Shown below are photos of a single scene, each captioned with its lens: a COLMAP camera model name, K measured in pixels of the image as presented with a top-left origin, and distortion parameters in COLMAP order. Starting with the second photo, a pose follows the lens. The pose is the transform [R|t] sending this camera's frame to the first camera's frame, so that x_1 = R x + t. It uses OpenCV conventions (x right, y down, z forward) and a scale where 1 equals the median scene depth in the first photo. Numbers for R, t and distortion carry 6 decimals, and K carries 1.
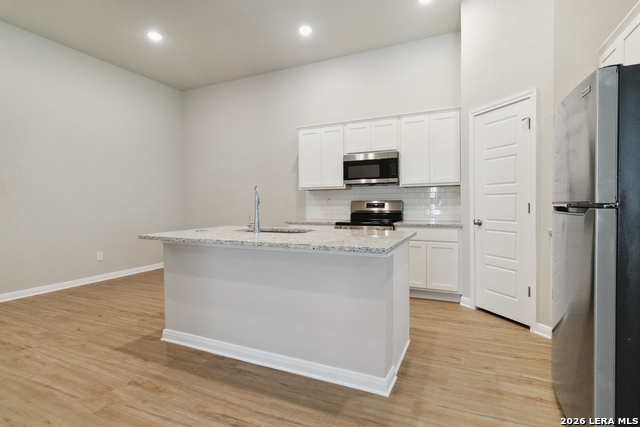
lens RADIAL K [[313.0, 0, 322.3], [0, 313.0, 209.5], [0, 0, 1]] dist [-0.000417, 0.000032]
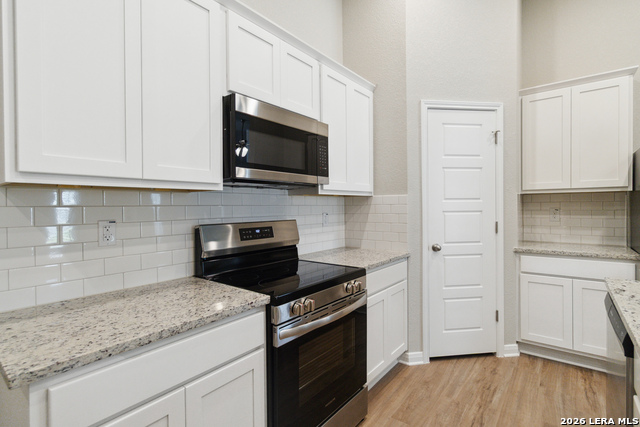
lens RADIAL K [[313.0, 0, 322.3], [0, 313.0, 209.5], [0, 0, 1]] dist [-0.000417, 0.000032]
pose [[0.224319, -0.002791, 0.974512, -0.312148], [0.024212, 0.999703, -0.002710, -0.056858], [-0.974215, 0.024203, 0.224320, 1.080954]]
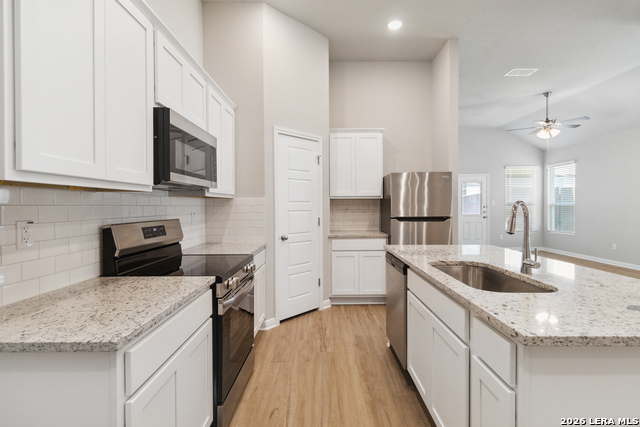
lens RADIAL K [[313.0, 0, 322.3], [0, 313.0, 209.5], [0, 0, 1]] dist [-0.000417, 0.000032]
pose [[-0.431725, 0.000332, 0.902005, -0.487471], [0.024199, 0.999644, 0.011215, -0.060326], [-0.901681, 0.026670, -0.431580, 1.313798]]
